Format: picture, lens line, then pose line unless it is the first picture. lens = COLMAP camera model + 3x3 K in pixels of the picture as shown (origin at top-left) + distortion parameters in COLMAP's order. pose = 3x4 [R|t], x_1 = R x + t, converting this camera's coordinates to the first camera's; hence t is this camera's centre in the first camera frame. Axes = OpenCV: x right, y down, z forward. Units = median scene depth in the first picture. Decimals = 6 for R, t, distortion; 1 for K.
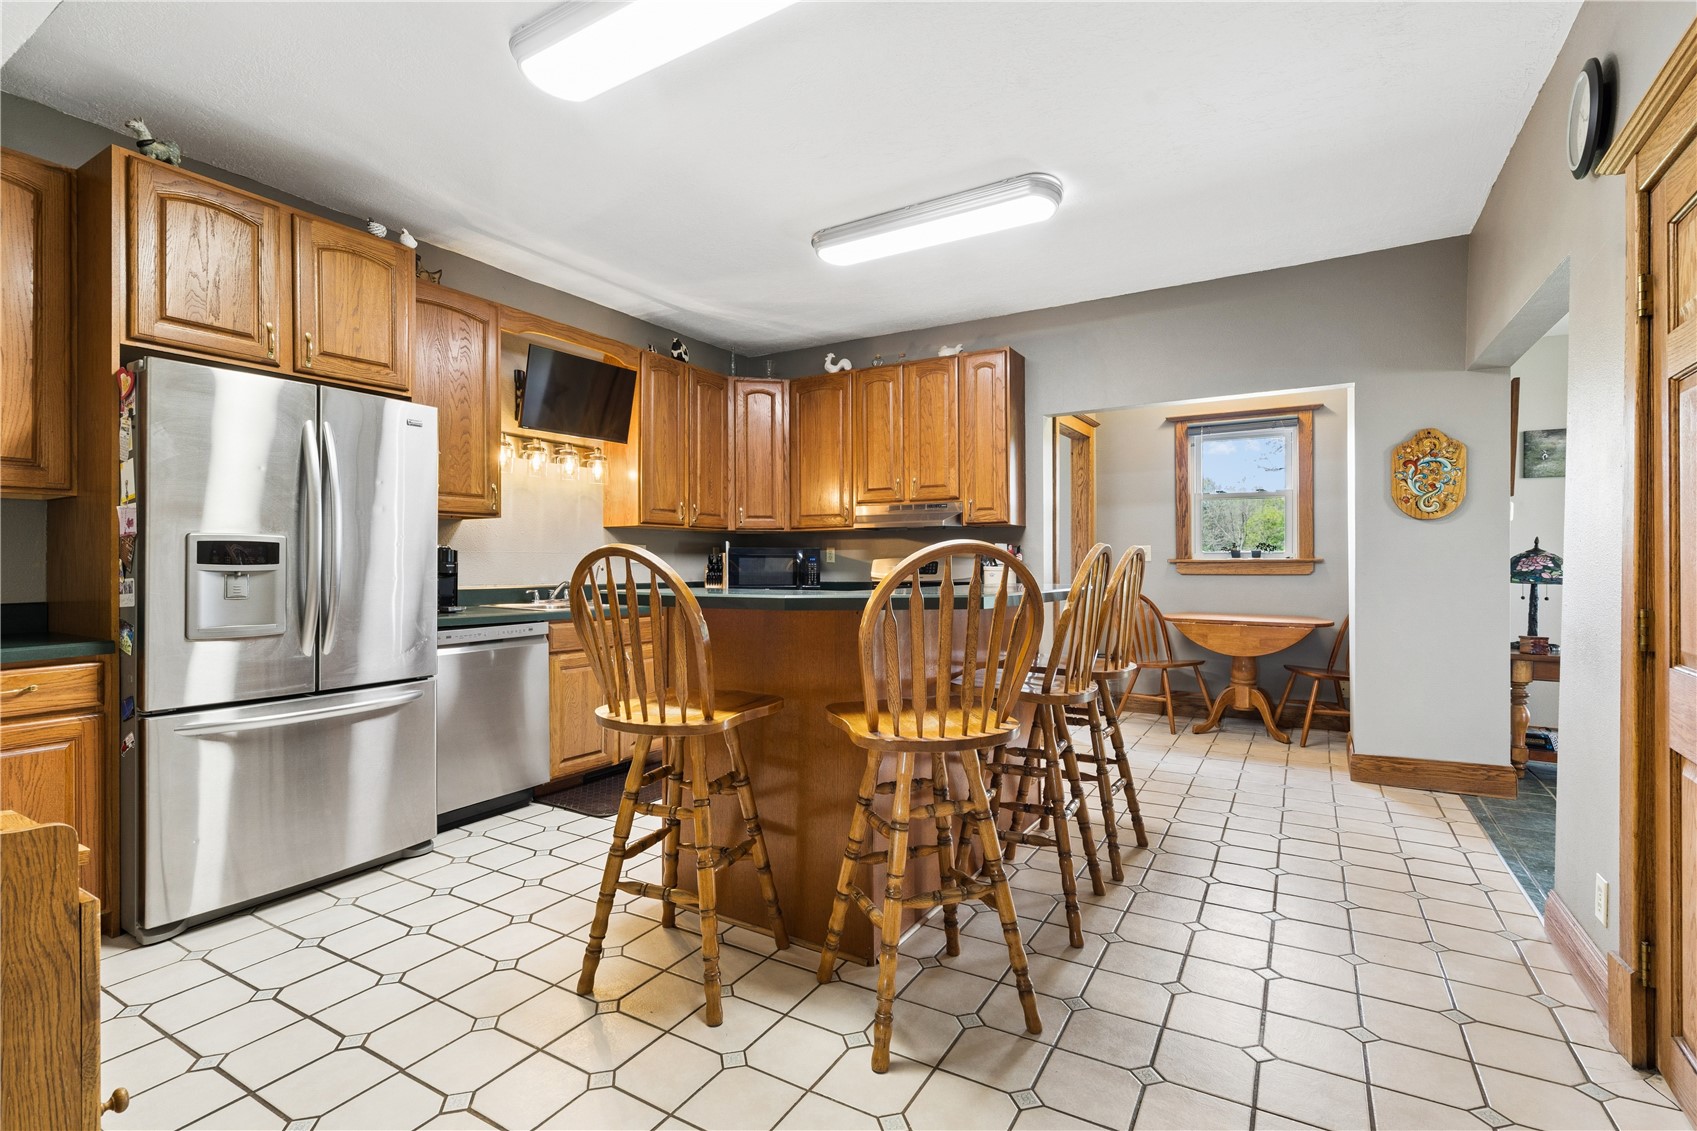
lens RADIAL K [[772.5, 0, 846.9], [0, 772.5, 570.3], [0, 0, 1]] dist [-0.004998, 0.000532]
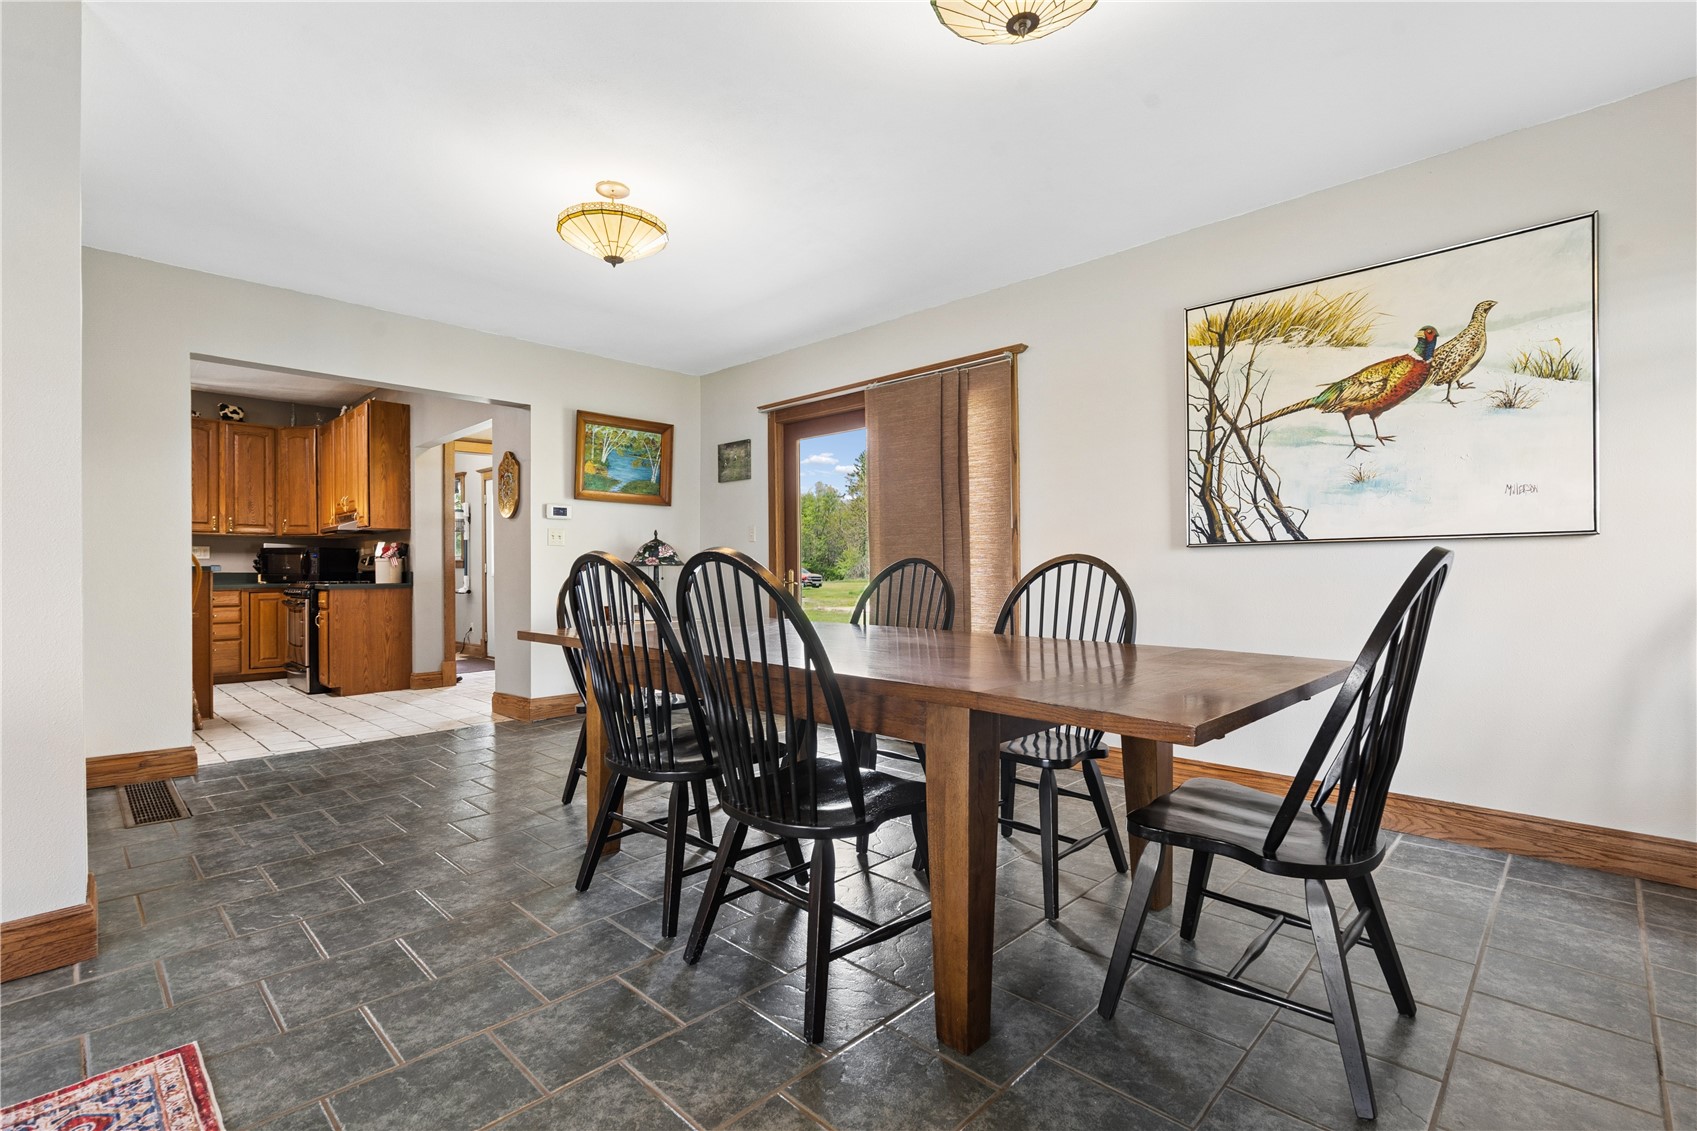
lens RADIAL K [[772.5, 0, 846.9], [0, 772.5, 570.3], [0, 0, 1]] dist [-0.004998, 0.000532]
pose [[0.976062, -0.006680, -0.217391, 1.237661], [0.004268, 0.999924, -0.011563, 0.032883], [0.217452, 0.010359, 0.976016, -0.143981]]
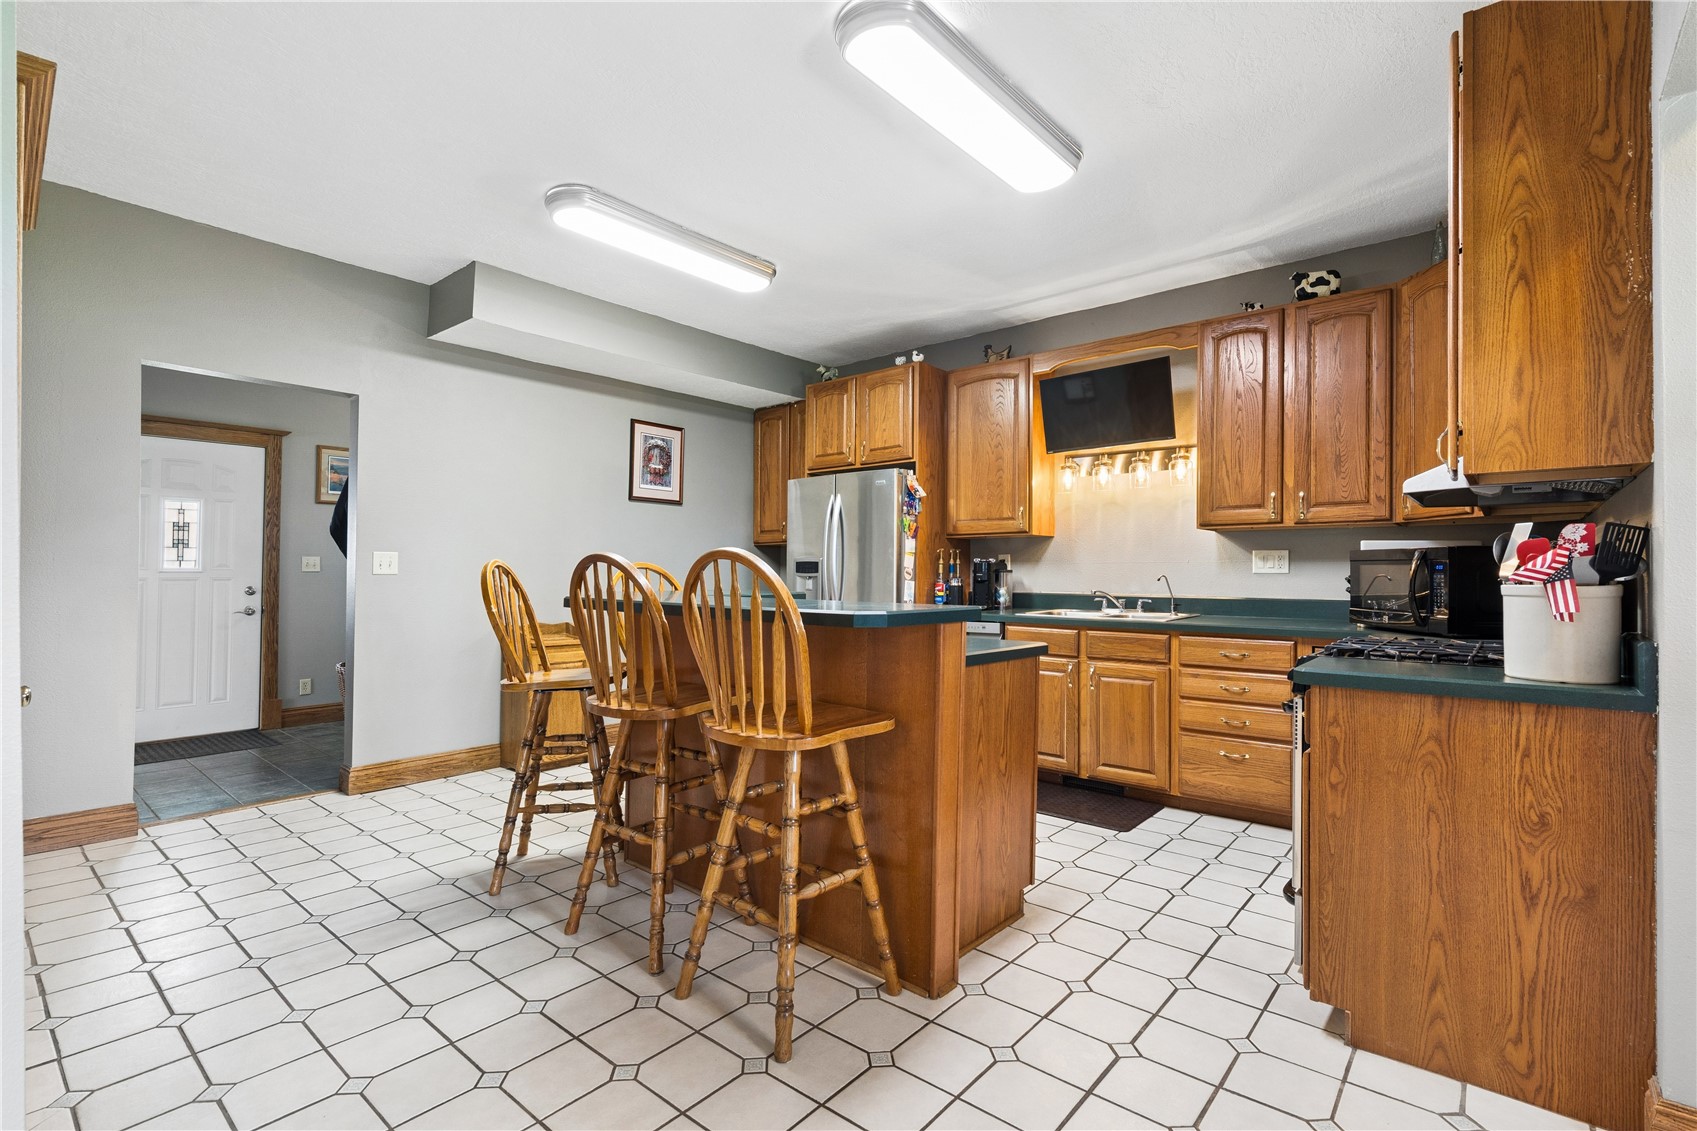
lens RADIAL K [[776.4, 0, 848.5], [0, 776.4, 565.5], [0, 0, 1]] dist [-0.004006, -0.000145]
pose [[-0.159067, -0.007182, -0.987242, 0.590305], [-0.011267, 0.999922, -0.005458, -0.008580], [0.987203, 0.010255, -0.159136, 0.701150]]
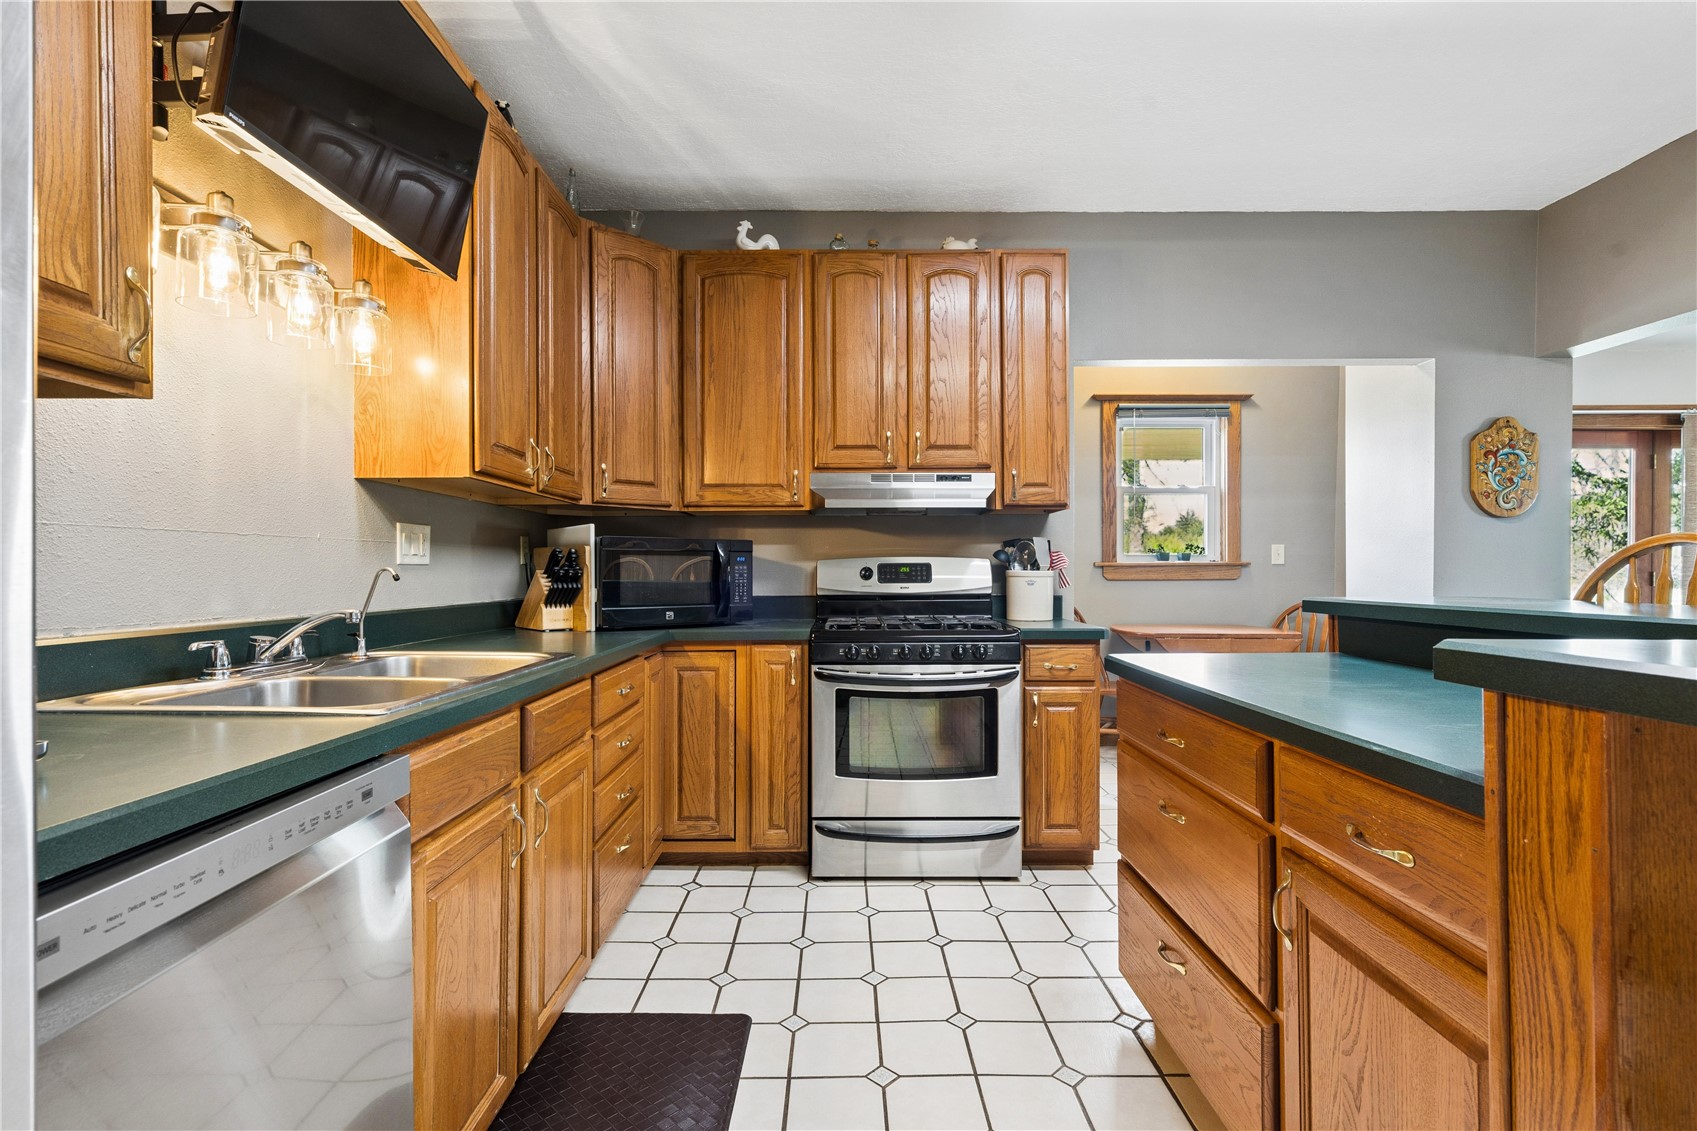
lens RADIAL K [[772.5, 0, 846.9], [0, 772.5, 570.3], [0, 0, 1]] dist [-0.004998, 0.000532]
pose [[0.850943, -0.001842, 0.525254, -0.292671], [0.007162, 0.999942, -0.008095, -0.000704], [-0.525208, 0.010650, 0.850907, 0.477840]]
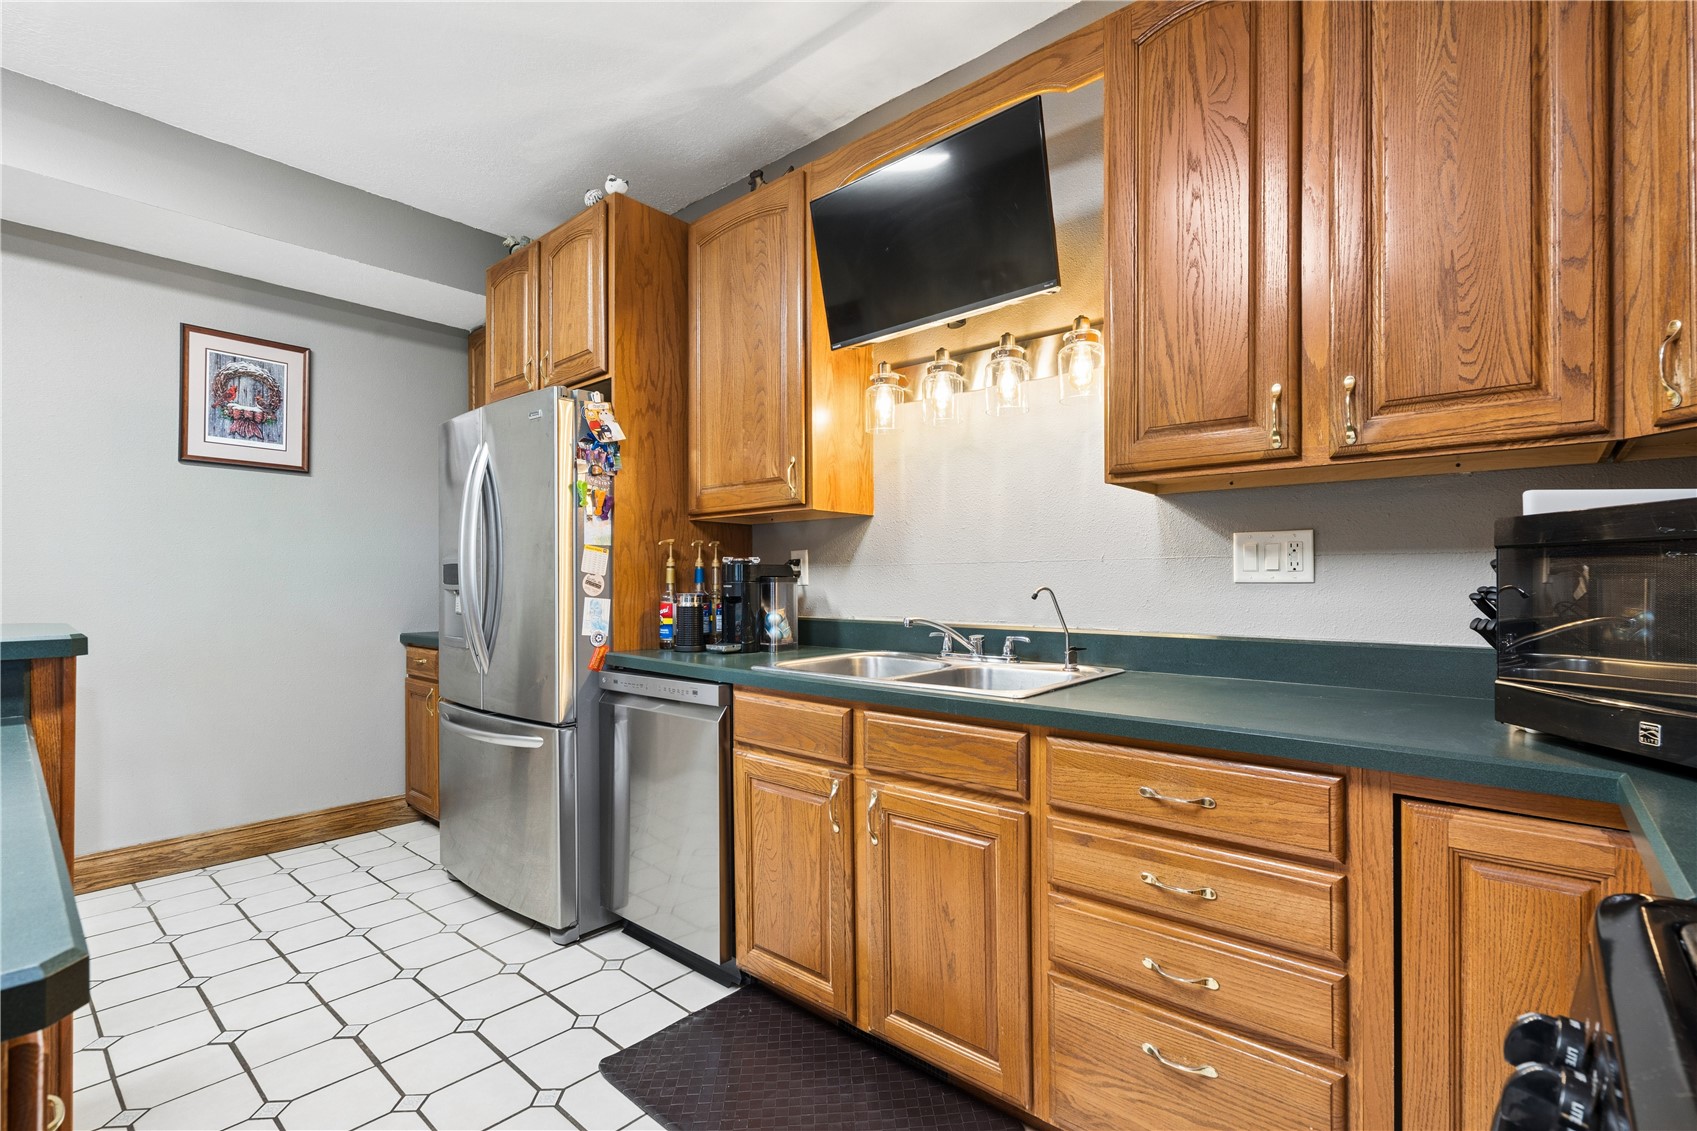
lens RADIAL K [[772.5, 0, 846.9], [0, 772.5, 570.3], [0, 0, 1]] dist [-0.004998, 0.000532]
pose [[-0.165556, -0.011933, -0.986128, 0.120819], [-0.007635, 0.999912, -0.010818, -0.010078], [0.986171, 0.005738, -0.165633, 0.867059]]
